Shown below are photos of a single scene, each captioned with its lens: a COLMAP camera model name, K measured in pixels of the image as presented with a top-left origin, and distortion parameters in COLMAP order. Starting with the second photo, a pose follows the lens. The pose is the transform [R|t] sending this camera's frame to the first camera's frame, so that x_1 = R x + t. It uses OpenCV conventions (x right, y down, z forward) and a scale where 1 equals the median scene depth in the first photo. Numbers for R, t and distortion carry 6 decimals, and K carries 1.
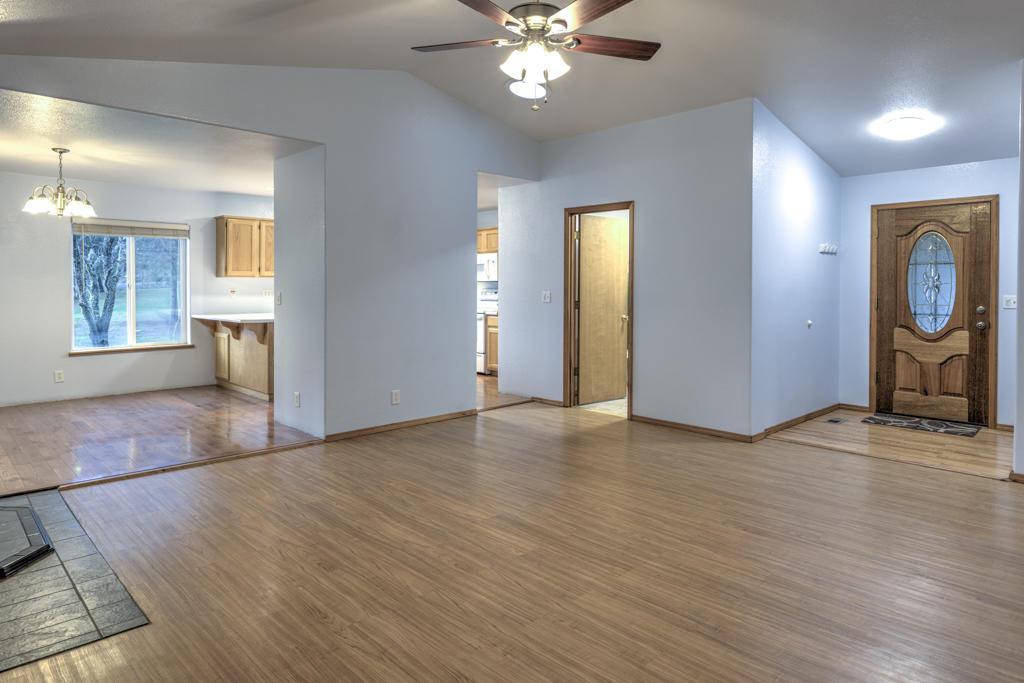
lens RADIAL K [[625.8, 0, 524.5], [0, 625.8, 292.4], [0, 0, 1]] dist [-0.006035, 0.004099]
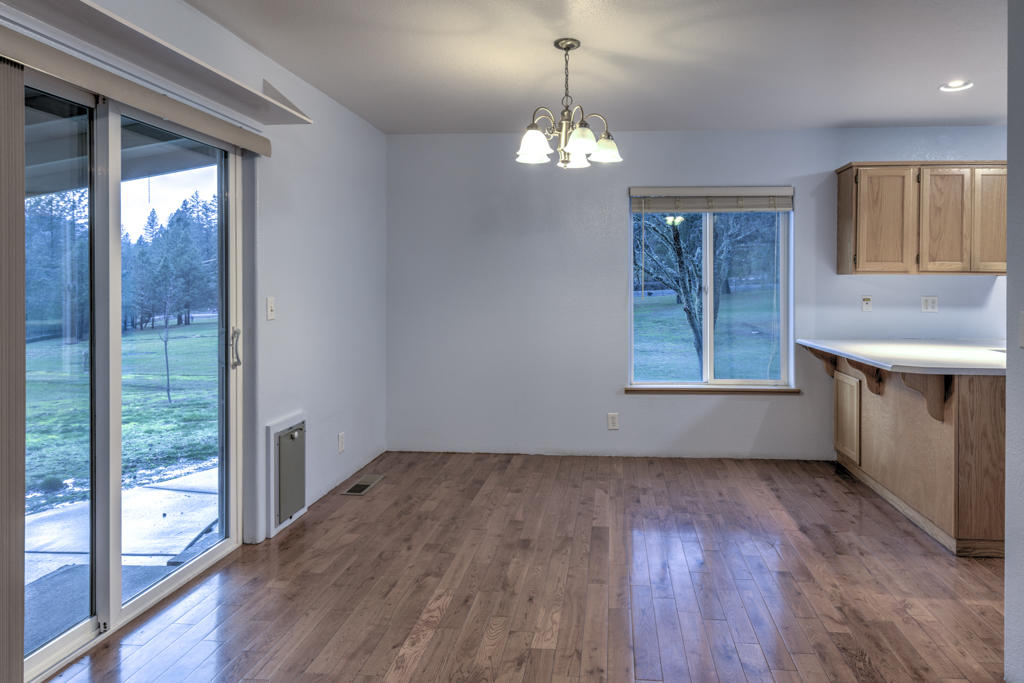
lens RADIAL K [[625.8, 0, 562.8], [0, 625.8, 292.9], [0, 0, 1]] dist [-0.006035, 0.004099]
pose [[0.651934, 0.005622, -0.758255, -0.227555], [-0.007184, 0.999973, 0.001238, -0.006521], [0.758242, 0.004641, 0.651957, 0.445464]]
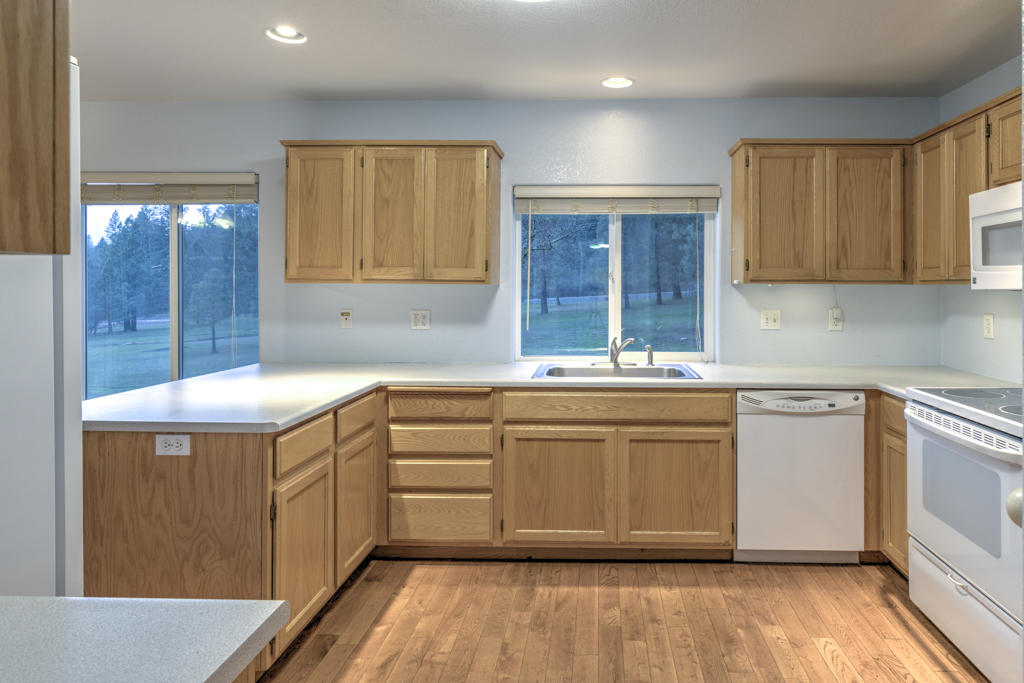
lens RADIAL K [[625.8, 0, 581.0], [0, 625.8, 294.0], [0, 0, 1]] dist [-0.006035, 0.004099]
pose [[0.692238, 0.002018, -0.721667, -0.021847], [-0.008418, 0.999951, -0.005279, -0.015838], [0.721620, 0.009729, 0.692221, 0.846349]]
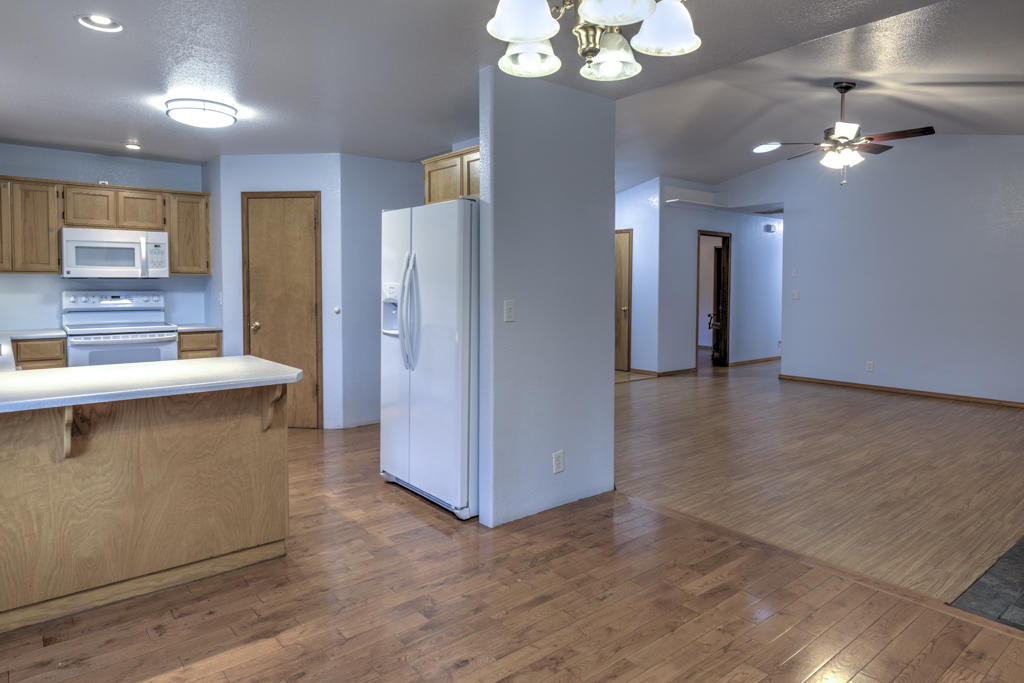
lens RADIAL K [[625.8, 0, 513.4], [0, 625.8, 303.2], [0, 0, 1]] dist [-0.006035, 0.004099]
pose [[0.092732, -0.037559, 0.994983, -0.724997], [0.008605, 0.999281, 0.036919, -0.014556], [-0.995654, 0.005138, 0.092988, 0.703443]]
